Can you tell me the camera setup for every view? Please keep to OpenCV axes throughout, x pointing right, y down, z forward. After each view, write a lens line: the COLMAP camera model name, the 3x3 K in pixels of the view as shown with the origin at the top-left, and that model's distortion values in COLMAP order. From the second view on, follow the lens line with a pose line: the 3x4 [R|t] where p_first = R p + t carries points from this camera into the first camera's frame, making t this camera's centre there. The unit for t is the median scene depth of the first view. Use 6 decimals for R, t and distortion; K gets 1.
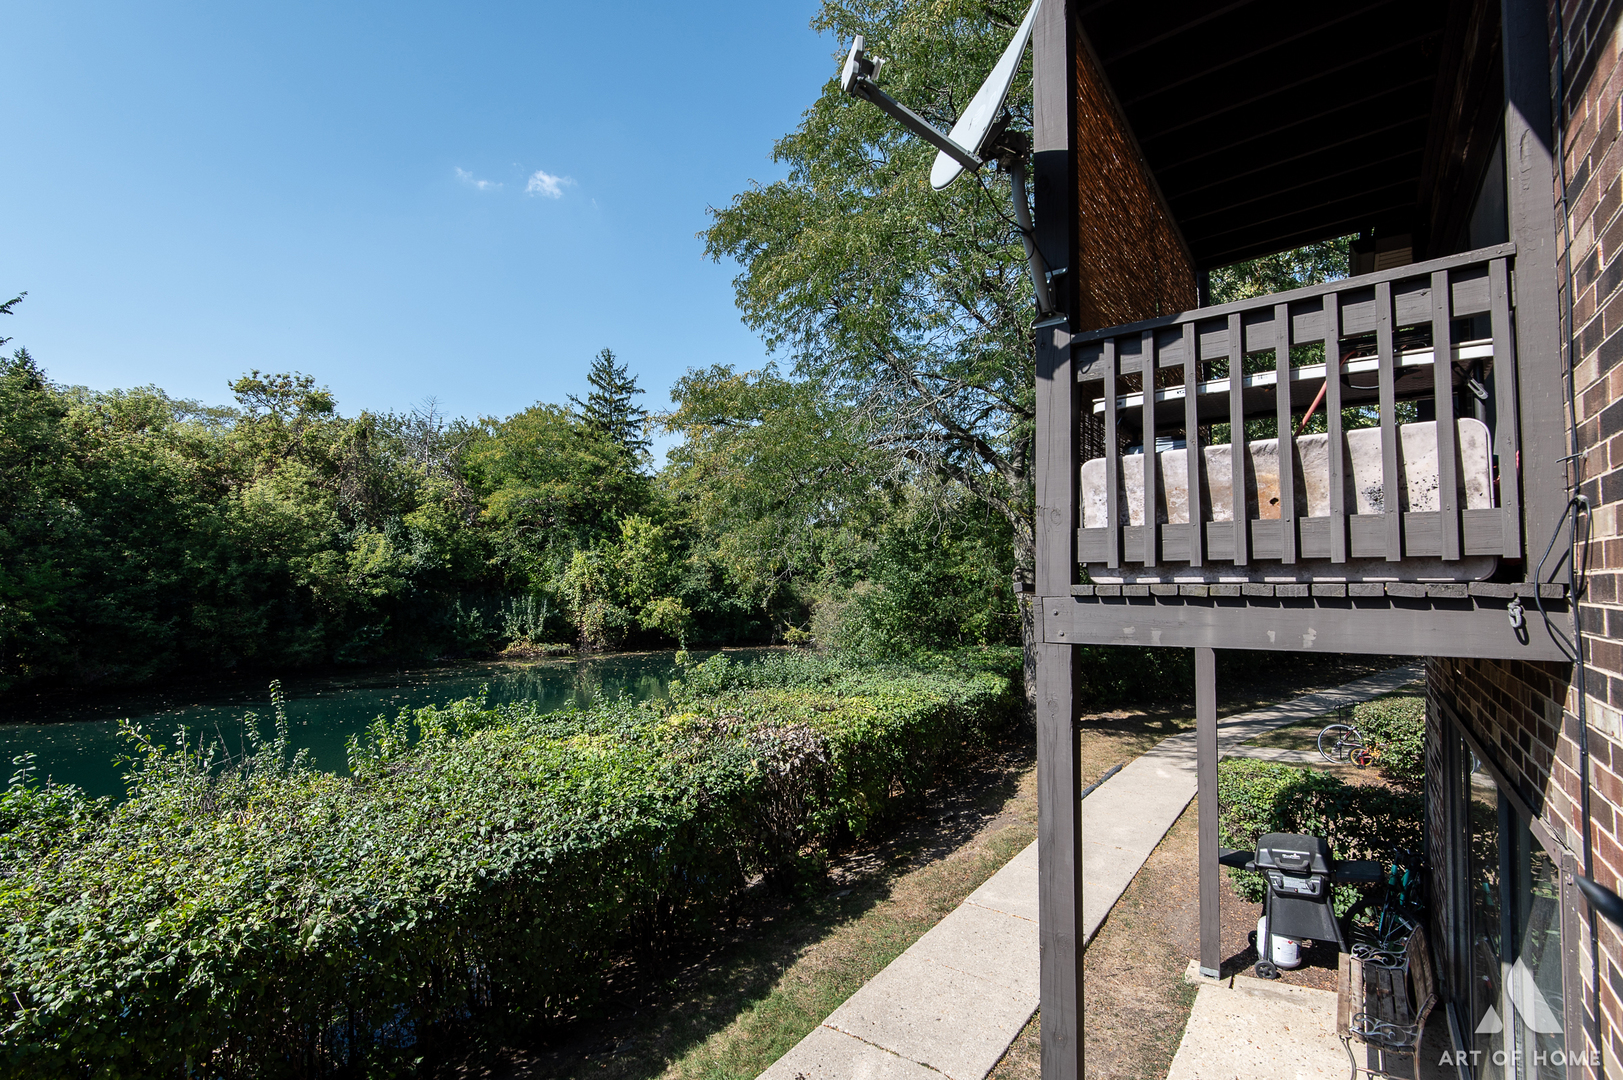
lens RADIAL K [[743.3, 0, 820.1], [0, 743.3, 542.0], [0, 0, 1]] dist [0.024524, -0.013097]
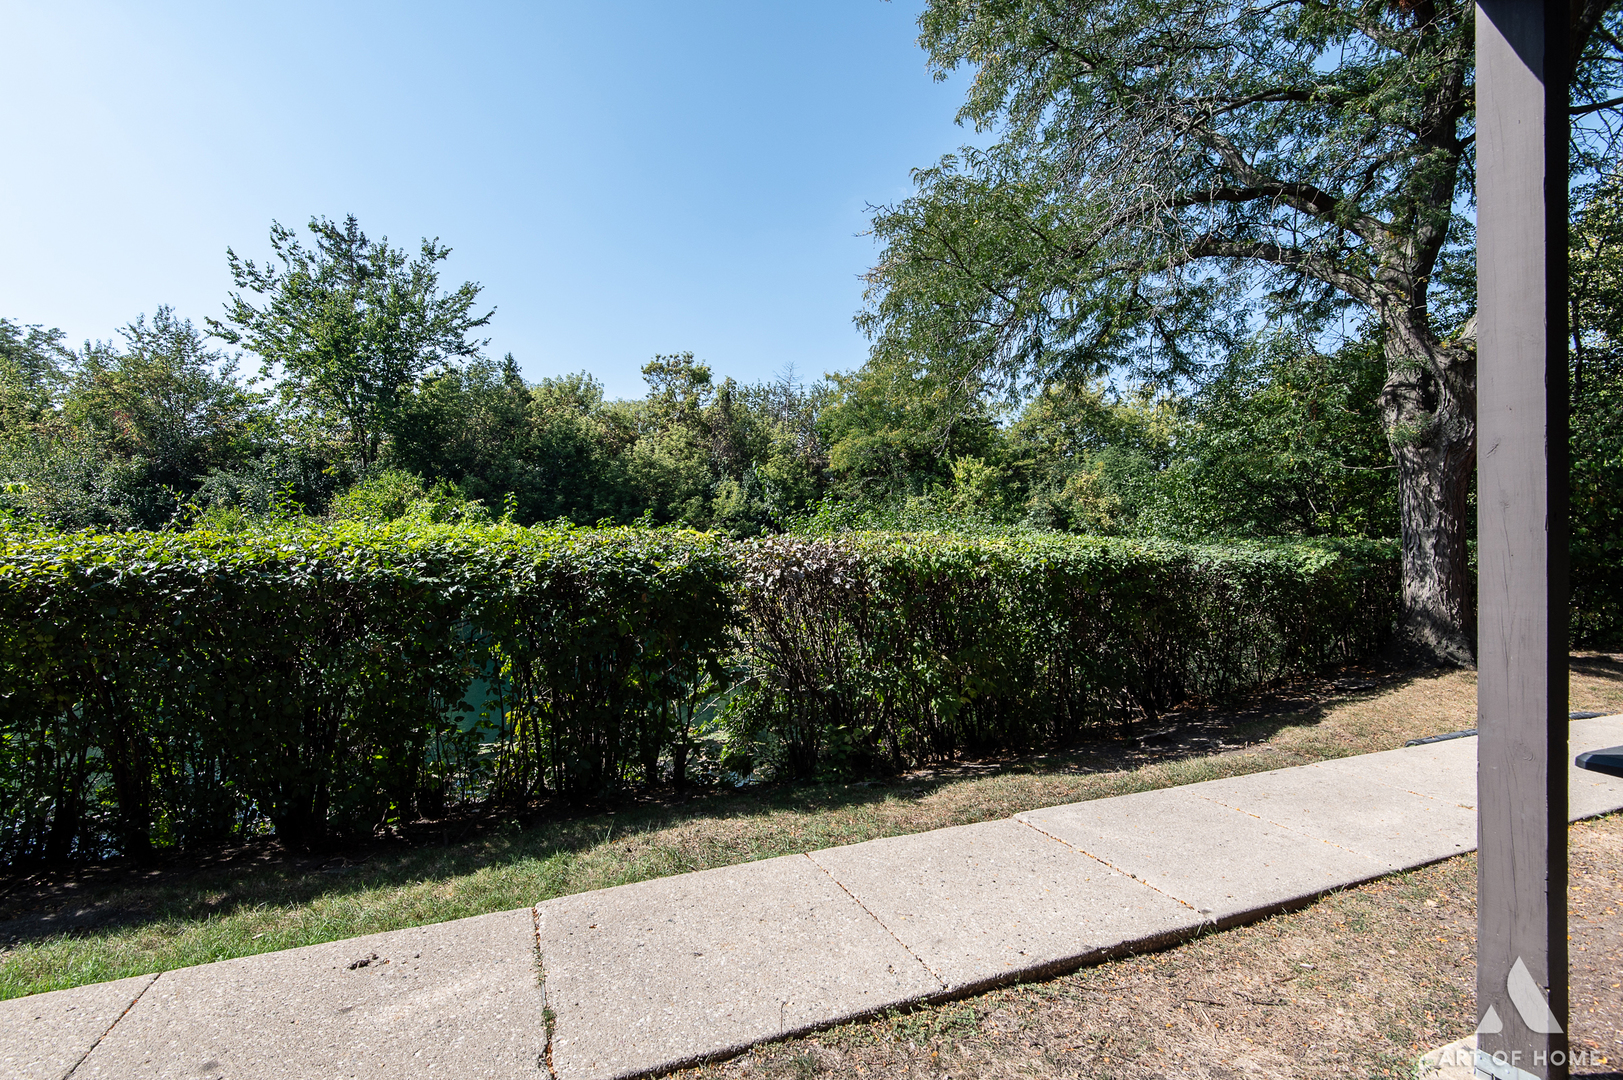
lens RADIAL K [[743.3, 0, 807.1], [0, 743.3, 541.7], [0, 0, 1]] dist [0.024524, -0.013097]
pose [[0.853527, -0.009726, -0.520958, 0.073289], [0.021508, 0.999631, 0.016576, 0.056530], [0.520605, -0.025353, 0.853421, 0.097882]]
